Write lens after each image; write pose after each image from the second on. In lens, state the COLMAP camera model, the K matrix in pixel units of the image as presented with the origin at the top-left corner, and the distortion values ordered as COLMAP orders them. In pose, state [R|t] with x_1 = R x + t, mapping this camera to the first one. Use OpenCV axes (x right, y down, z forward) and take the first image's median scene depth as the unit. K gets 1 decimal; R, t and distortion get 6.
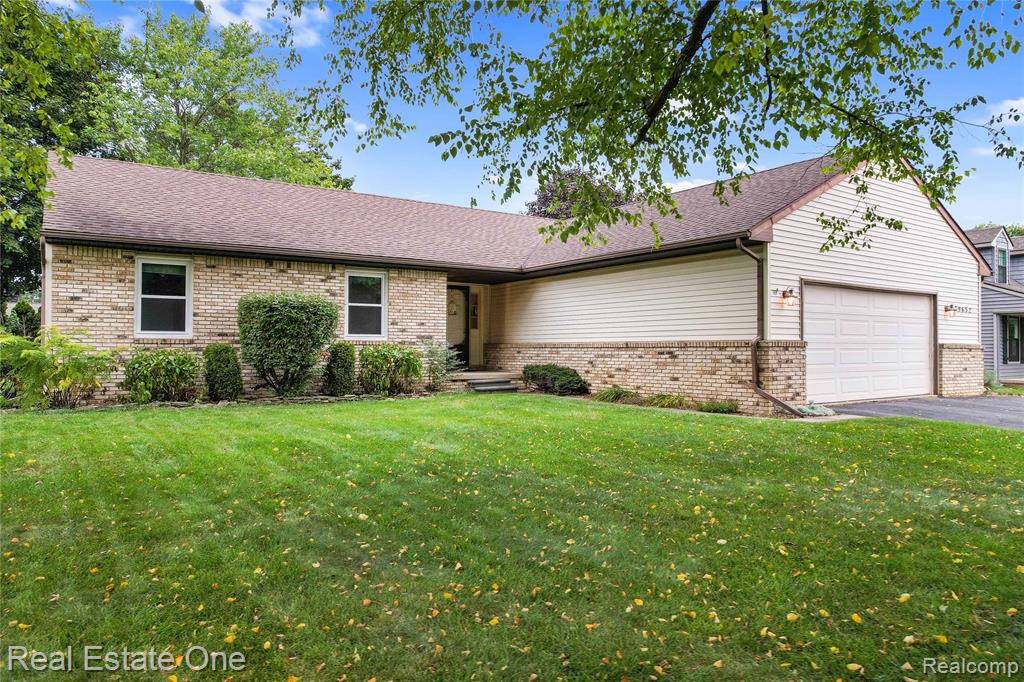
lens RADIAL K [[675.8, 0, 512.0], [0, 675.8, 341.0], [0, 0, 1]] dist [-0.027366, -0.000194]
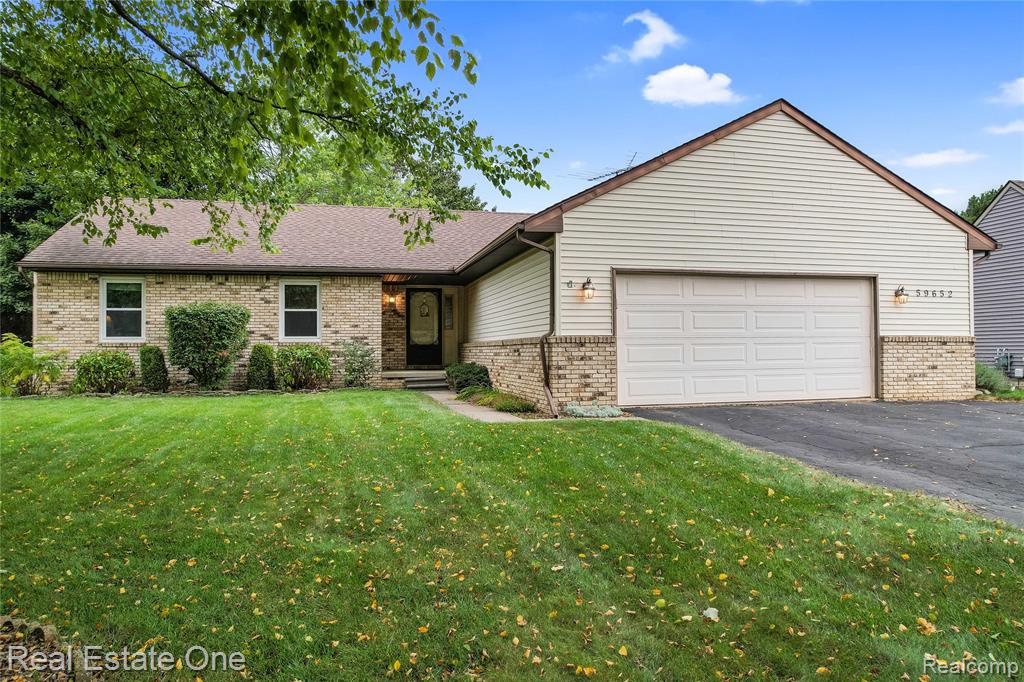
lens RADIAL K [[675.8, 0, 512.0], [0, 675.8, 341.0], [0, 0, 1]] dist [-0.027366, -0.000194]
pose [[0.938822, -0.013970, -0.344120, 0.556802], [0.014009, 0.999899, -0.002375, 0.006152], [0.344118, -0.002591, 0.938923, 0.076232]]
